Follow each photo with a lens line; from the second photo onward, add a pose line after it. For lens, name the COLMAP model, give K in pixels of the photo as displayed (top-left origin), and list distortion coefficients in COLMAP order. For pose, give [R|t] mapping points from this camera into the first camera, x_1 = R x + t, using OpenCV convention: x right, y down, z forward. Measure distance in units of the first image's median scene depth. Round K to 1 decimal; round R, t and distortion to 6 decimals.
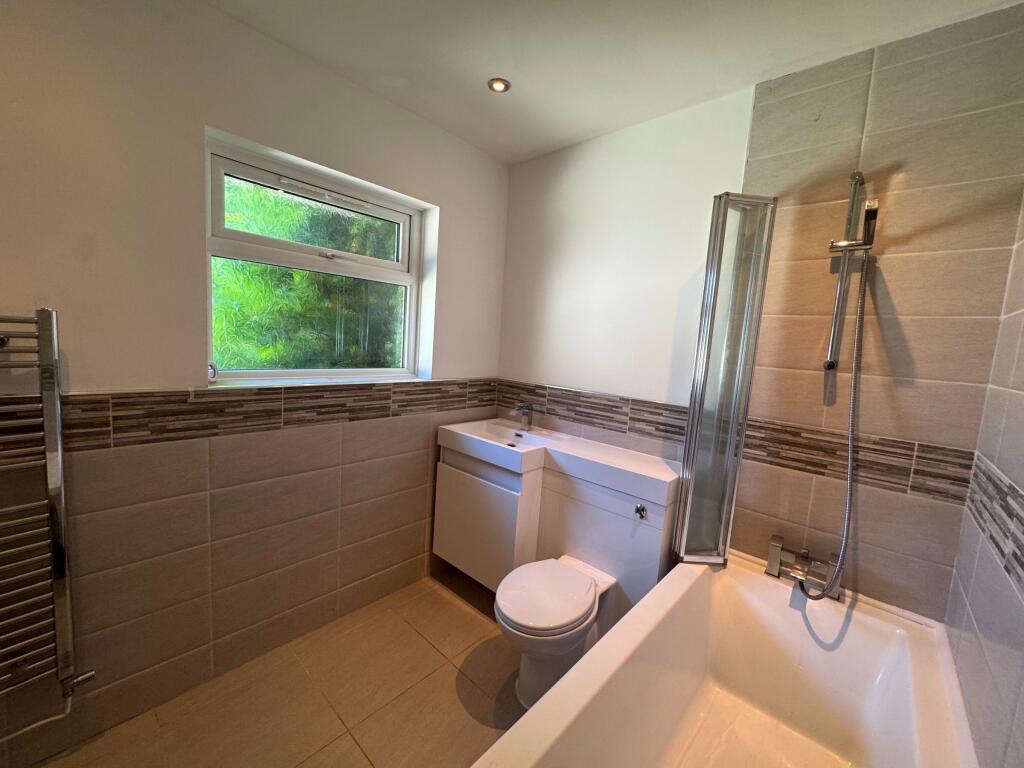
lens RADIAL K [[409.2, 0, 512.1], [0, 409.2, 382.3], [0, 0, 1]] dist [-0.004786, 0.000208]
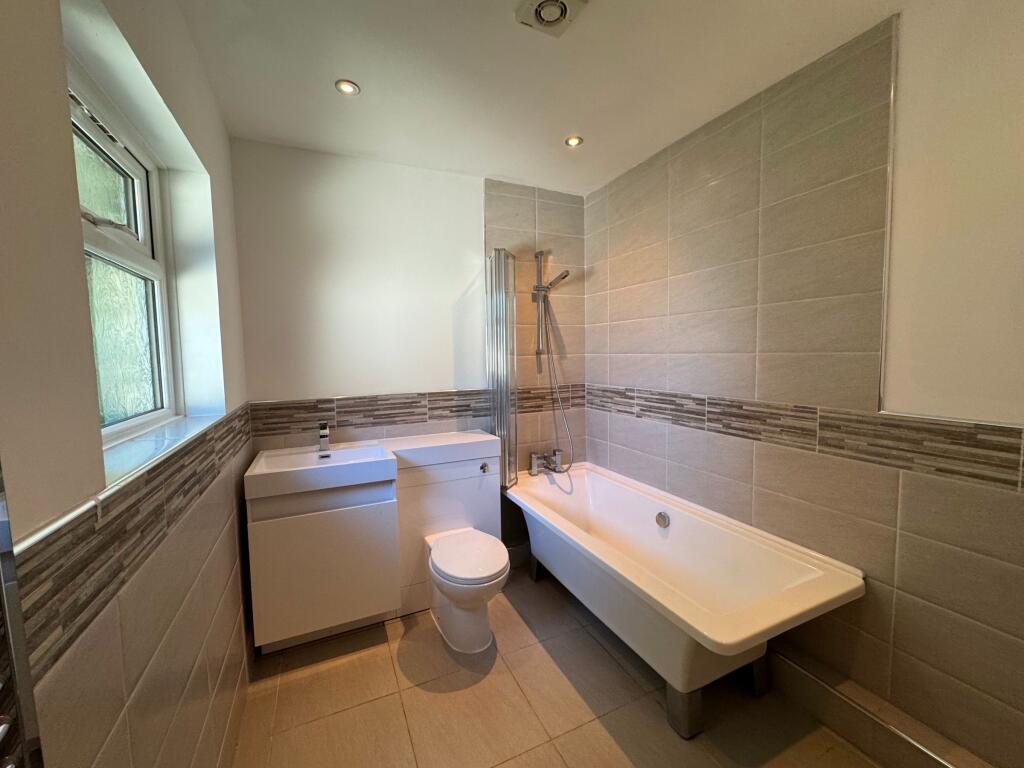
lens RADIAL K [[409.2, 0, 512.1], [0, 409.2, 382.3], [0, 0, 1]] dist [-0.004786, 0.000208]
pose [[0.386934, -0.136189, 0.911995, -0.816469], [0.140457, 0.986197, 0.087678, -0.070278], [-0.911347, 0.094170, 0.400722, 0.314381]]
